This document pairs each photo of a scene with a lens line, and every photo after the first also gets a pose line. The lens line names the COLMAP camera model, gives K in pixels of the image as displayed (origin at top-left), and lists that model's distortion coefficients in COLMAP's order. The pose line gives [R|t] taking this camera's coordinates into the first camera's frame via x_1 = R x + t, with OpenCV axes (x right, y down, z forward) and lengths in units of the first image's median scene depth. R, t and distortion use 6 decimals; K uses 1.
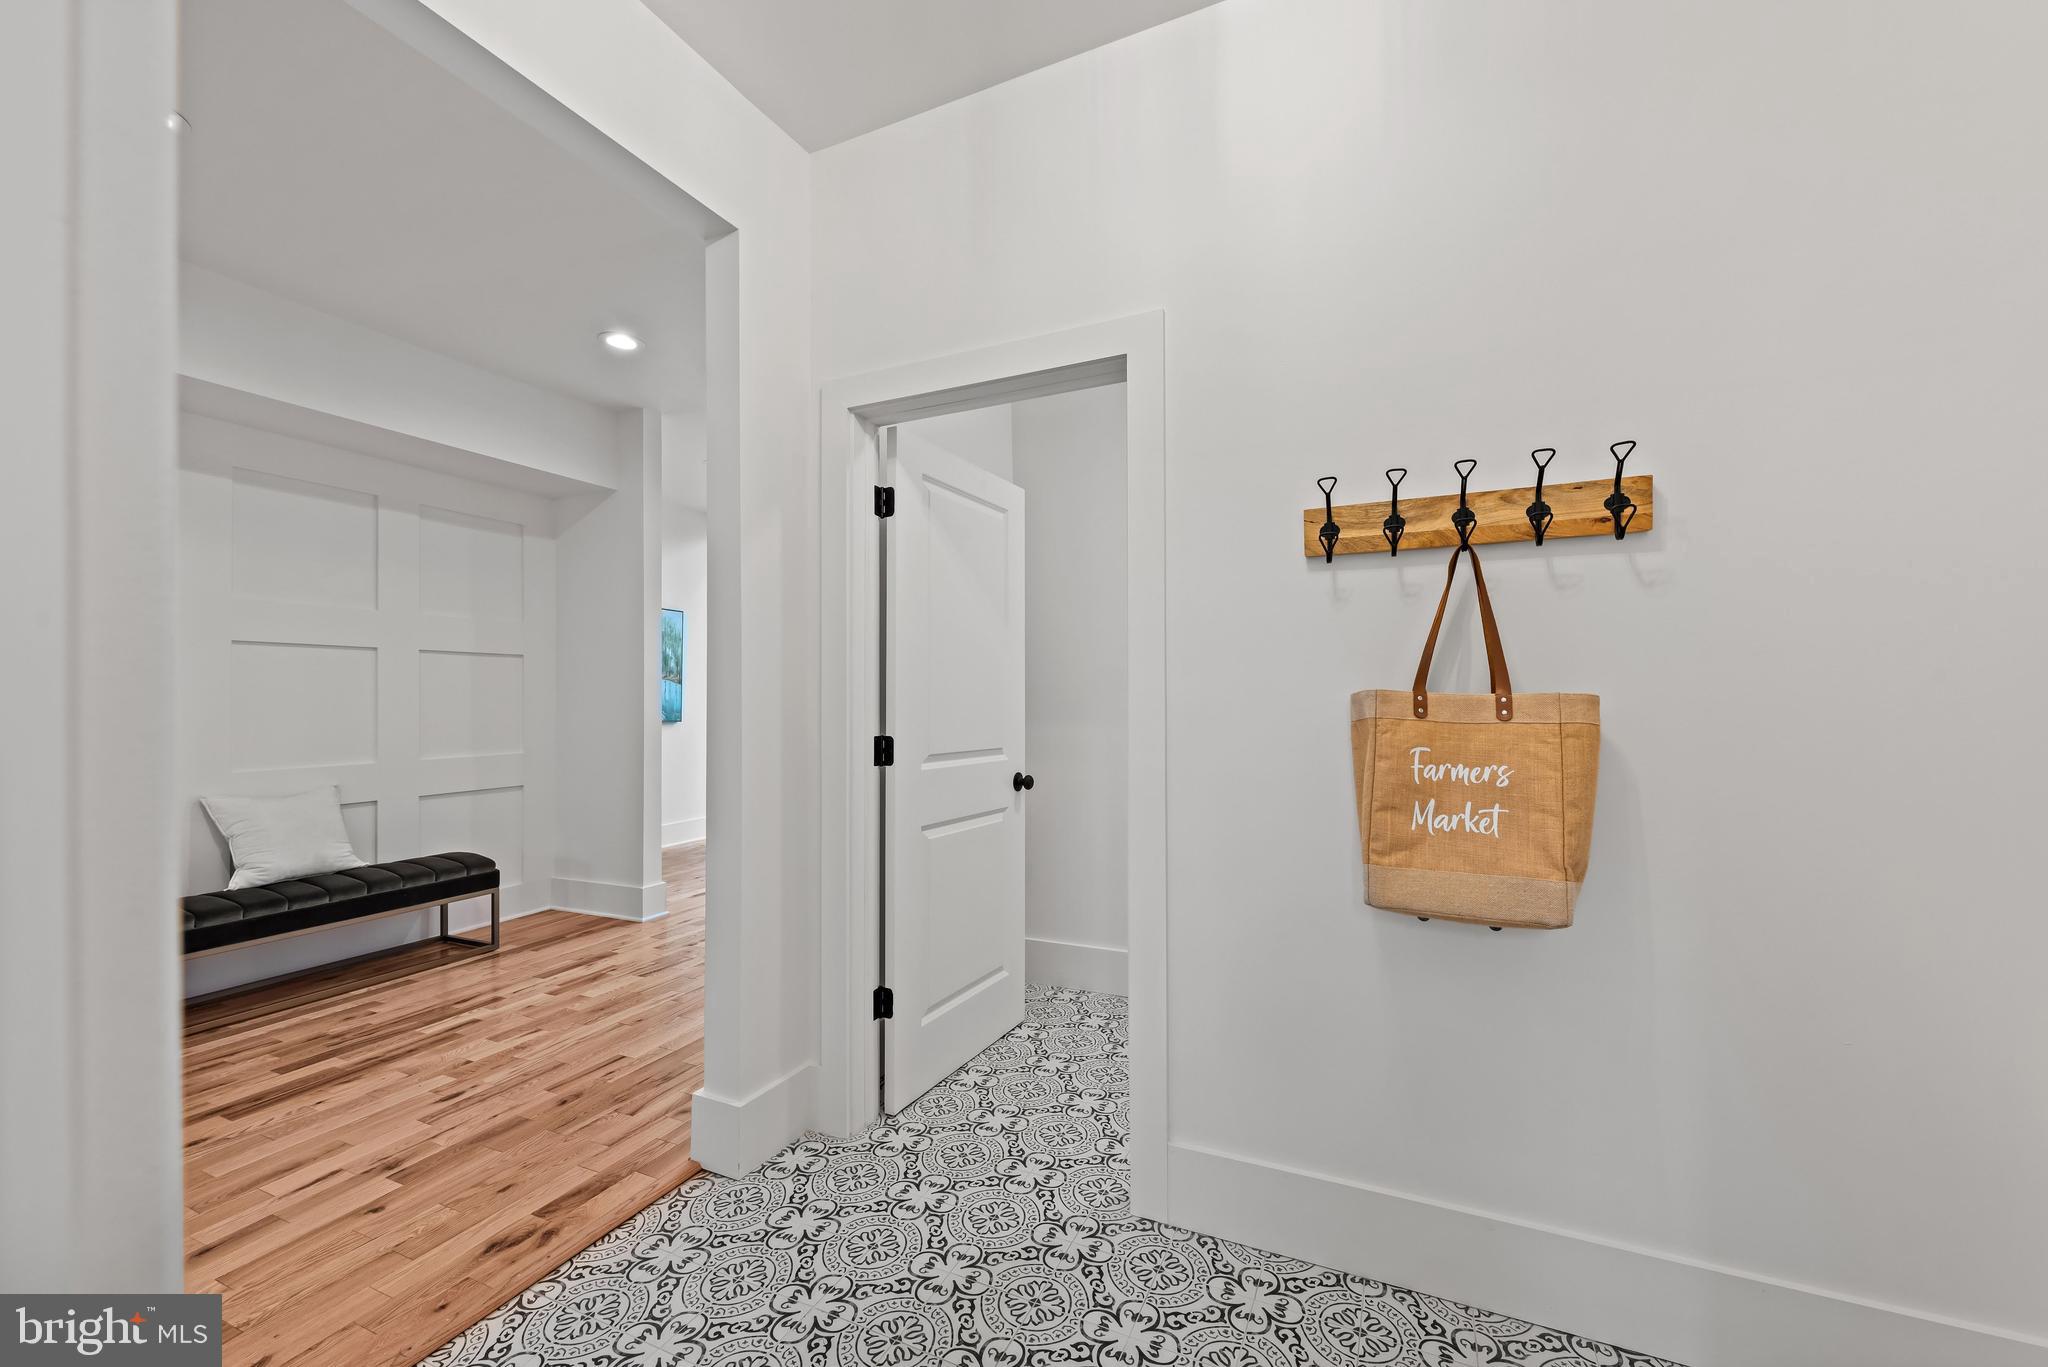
lens RADIAL K [[803.1, 0, 1028.3], [0, 803.1, 688.9], [0, 0, 1]] dist [0.003722, -0.000197]
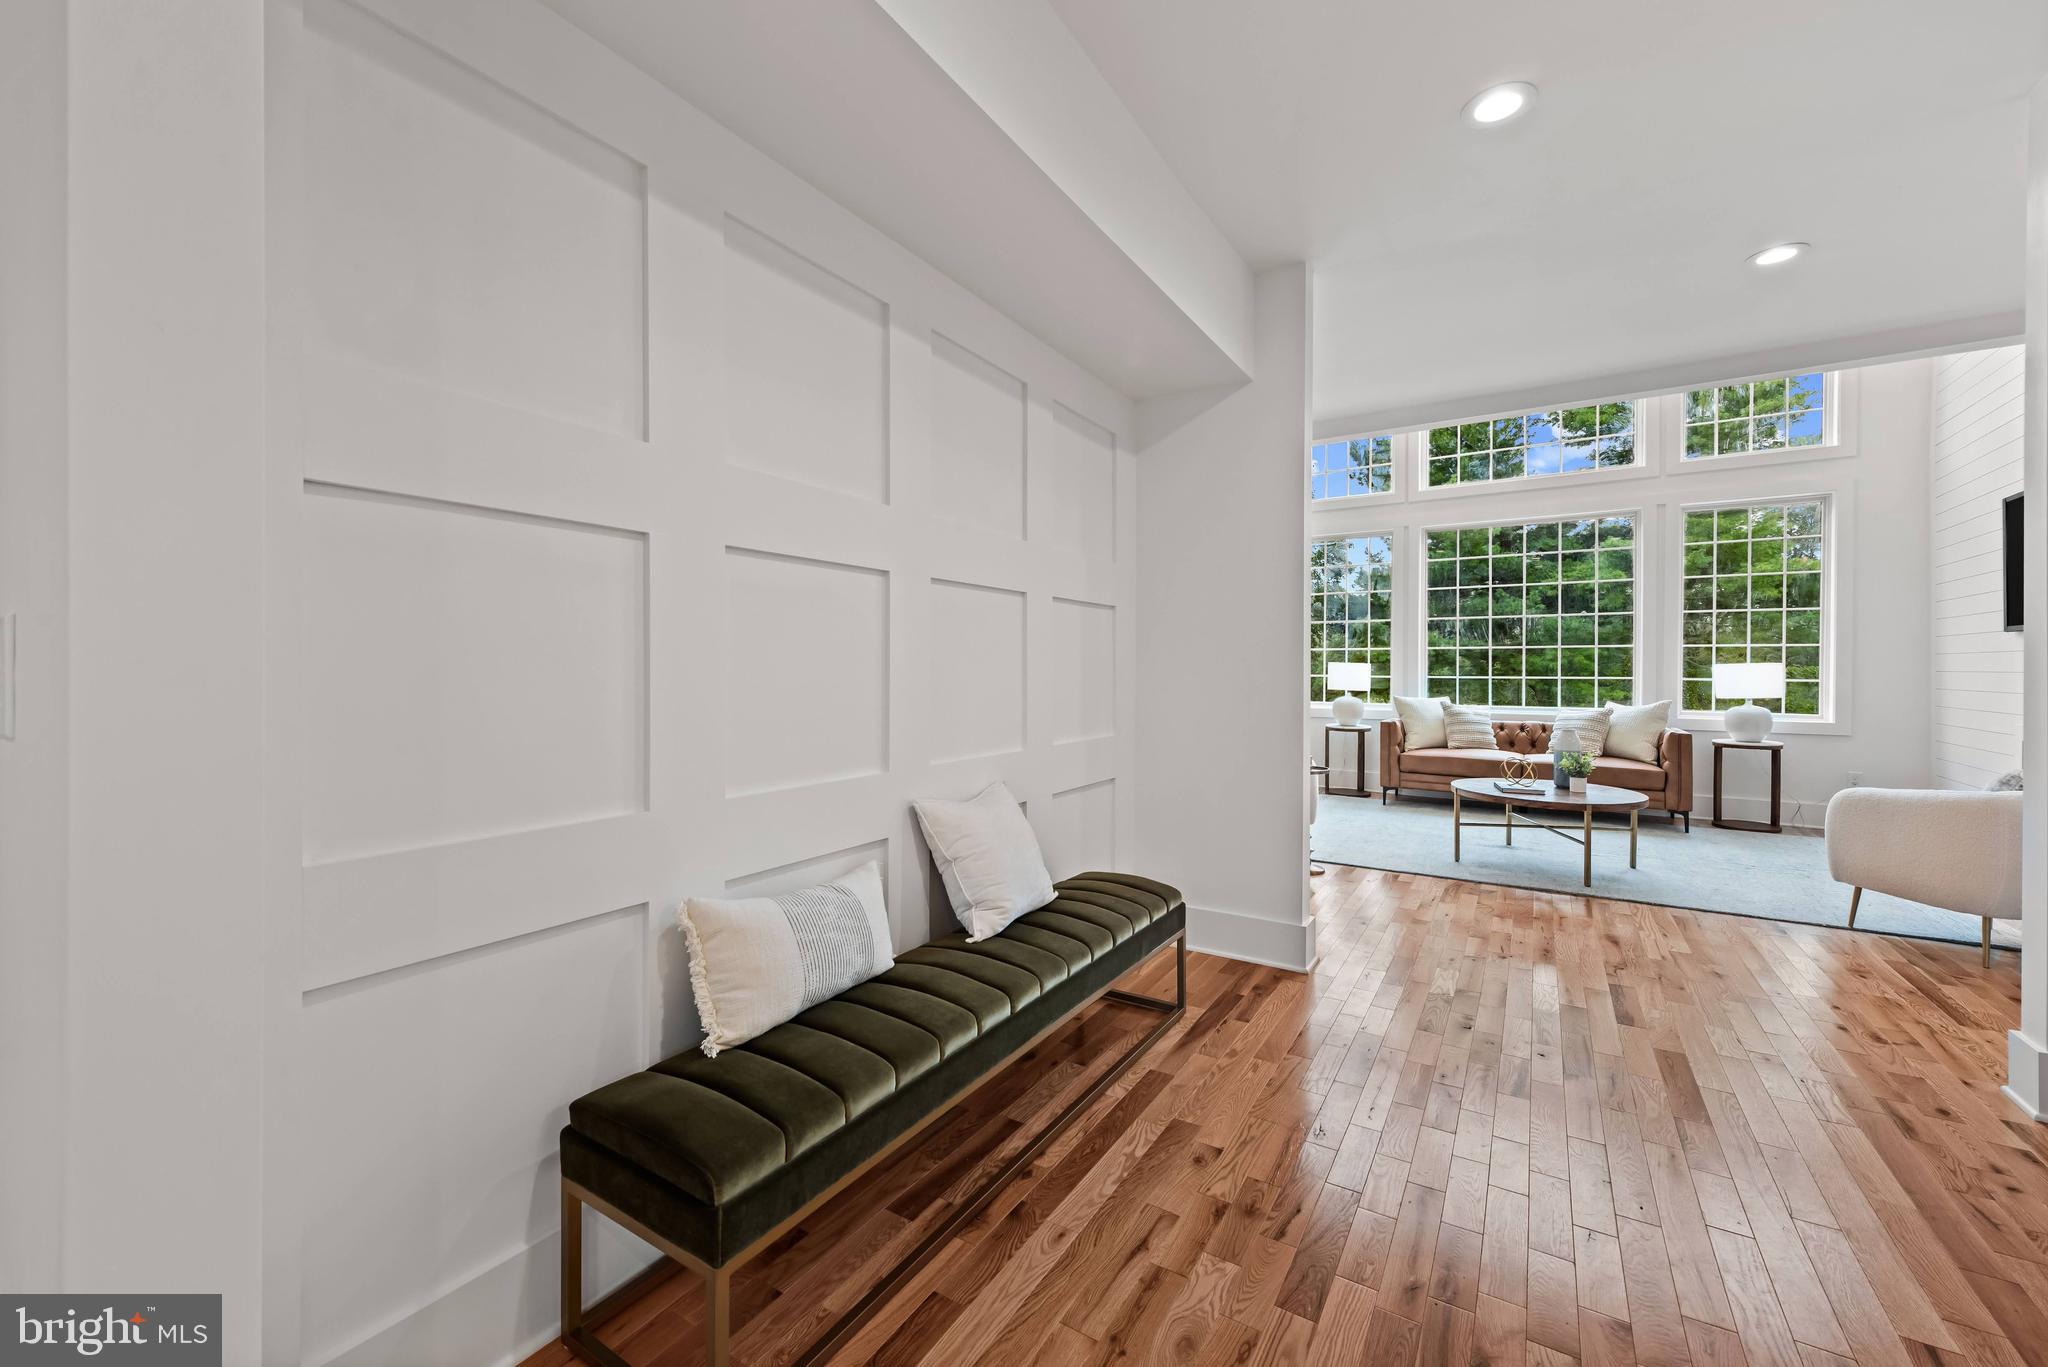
lens RADIAL K [[803.1, 0, 1018.3], [0, 803.1, 671.2], [0, 0, 1]] dist [0.003722, -0.000197]
pose [[0.988091, 0.002780, -0.153848, -0.704185], [-0.001183, 0.999944, 0.010472, 0.012658], [0.153868, -0.010166, 0.988039, 0.281493]]
